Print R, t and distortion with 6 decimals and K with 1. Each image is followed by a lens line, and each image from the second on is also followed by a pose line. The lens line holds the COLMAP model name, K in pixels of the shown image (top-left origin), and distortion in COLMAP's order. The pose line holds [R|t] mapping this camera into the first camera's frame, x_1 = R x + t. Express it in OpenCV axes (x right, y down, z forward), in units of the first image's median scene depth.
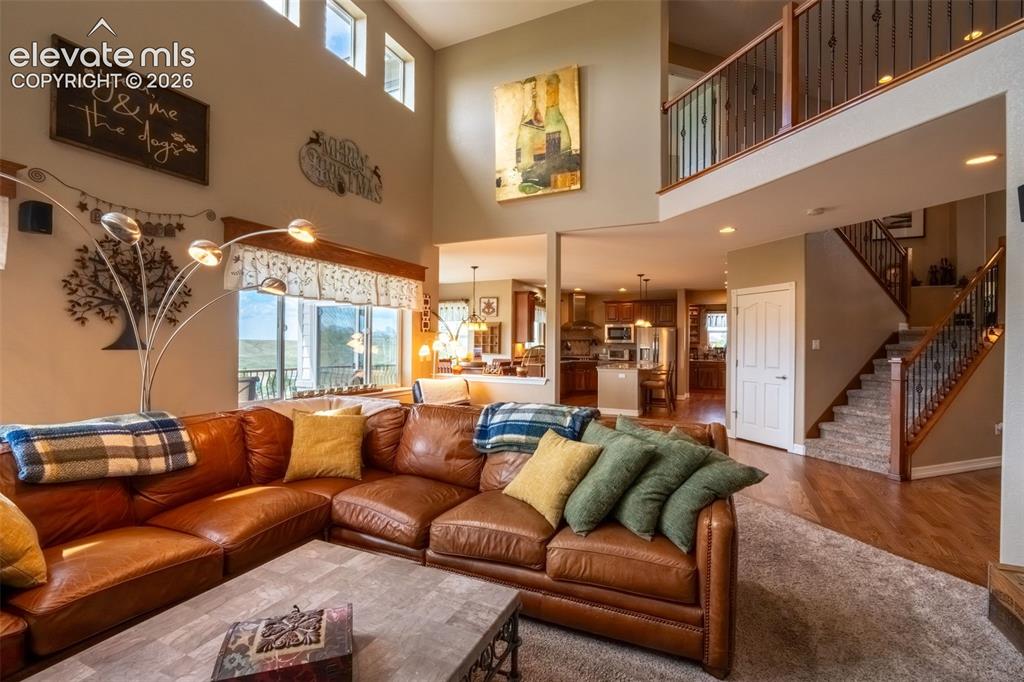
lens RADIAL K [[449.9, 0, 514.3], [0, 449.9, 342.2], [0, 0, 1]] dist [-0.009086, 0.000622]
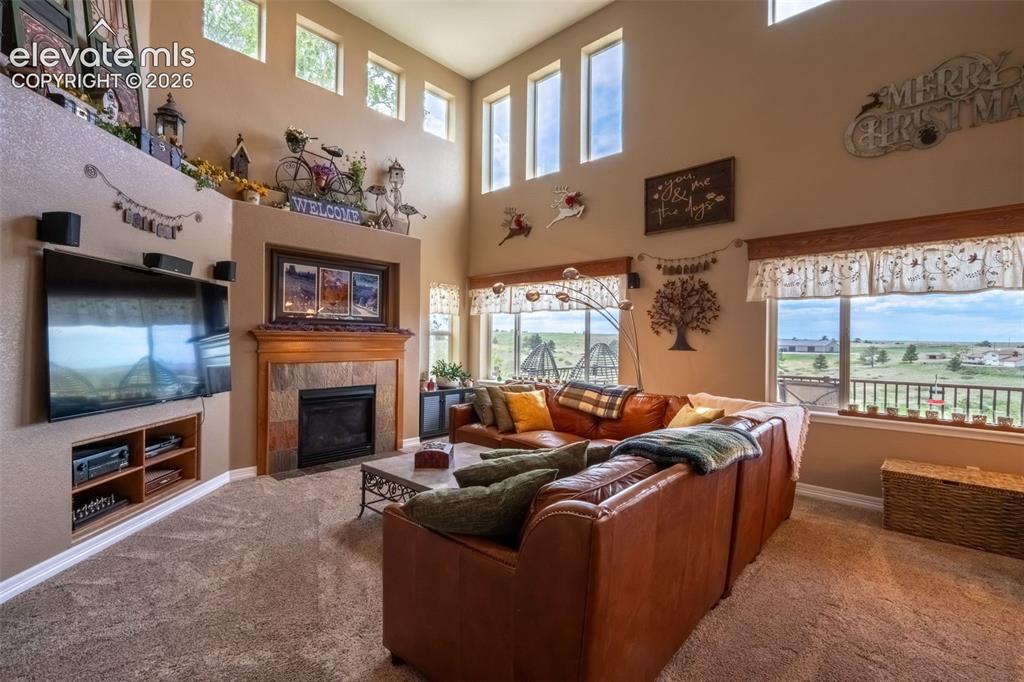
lens RADIAL K [[449.9, 0, 511.9], [0, 449.9, 340.8], [0, 0, 1]] dist [-0.009086, 0.000622]
pose [[-0.300858, -0.008733, -0.953629, 0.786592], [-0.011535, 0.999918, -0.005517, -0.000981], [0.953599, 0.009341, -0.300935, 0.896064]]
